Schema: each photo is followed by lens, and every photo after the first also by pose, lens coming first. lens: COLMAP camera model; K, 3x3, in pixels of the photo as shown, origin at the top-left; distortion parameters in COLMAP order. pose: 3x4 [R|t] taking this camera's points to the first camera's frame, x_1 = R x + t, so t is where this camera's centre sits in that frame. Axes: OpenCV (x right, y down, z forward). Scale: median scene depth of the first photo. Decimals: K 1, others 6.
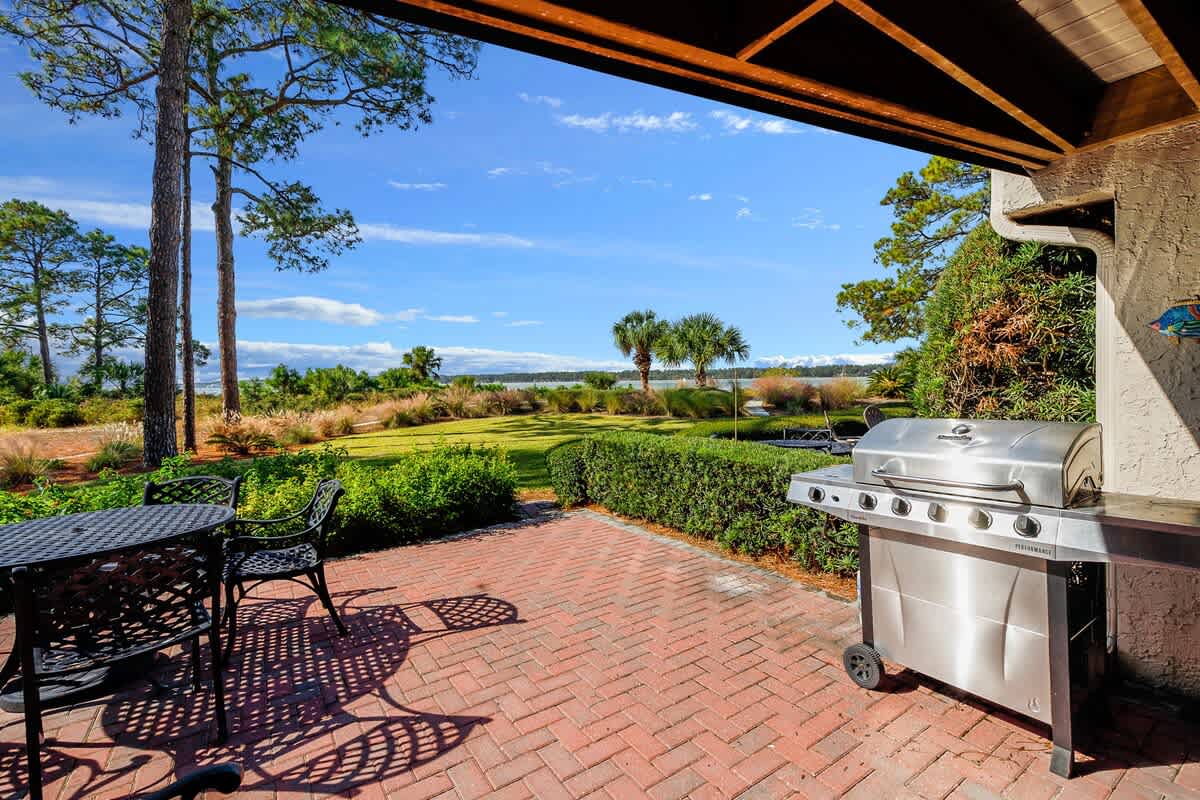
lens RADIAL K [[542.4, 0, 608.9], [0, 542.4, 388.0], [0, 0, 1]] dist [0.002731, 0.000399]
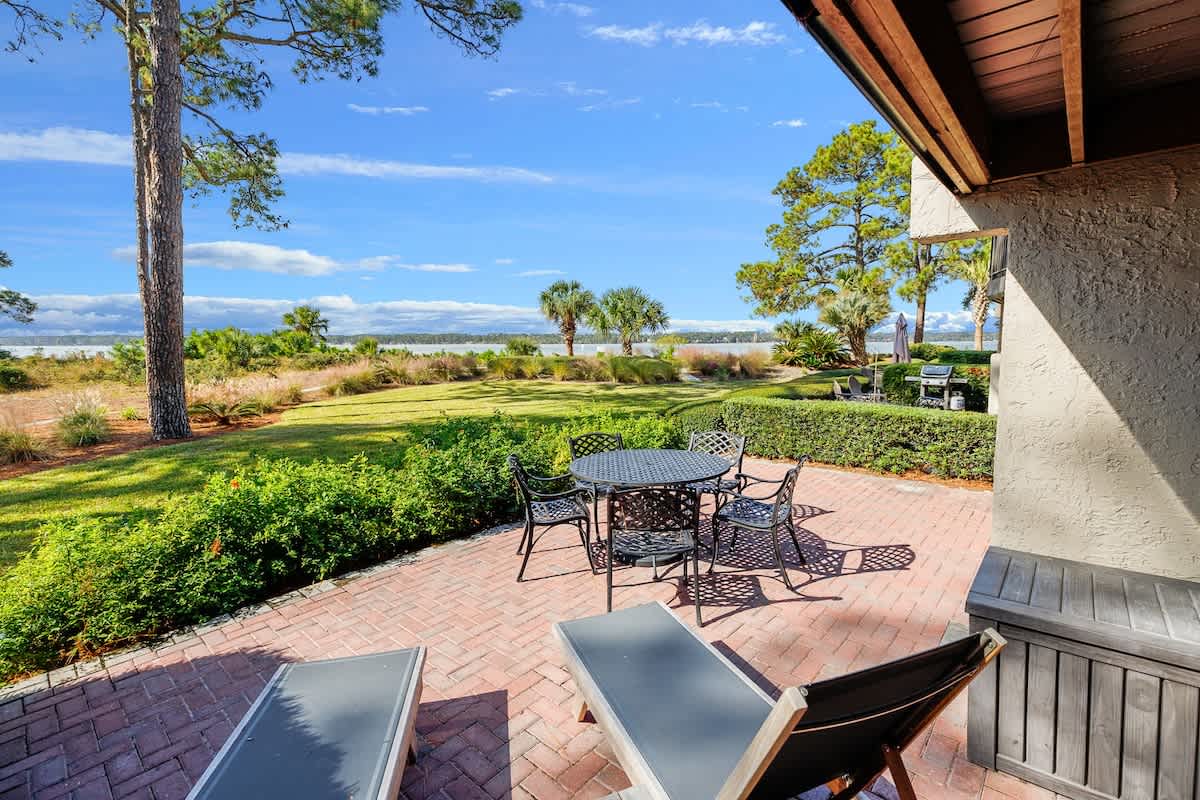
lens RADIAL K [[542.4, 0, 608.9], [0, 542.4, 388.0], [0, 0, 1]] dist [0.002731, 0.000399]
pose [[0.969670, -0.007148, 0.244312, -0.159382], [-0.008986, 0.997854, 0.064856, -0.006710], [-0.244252, -0.065085, 0.967525, -0.054800]]
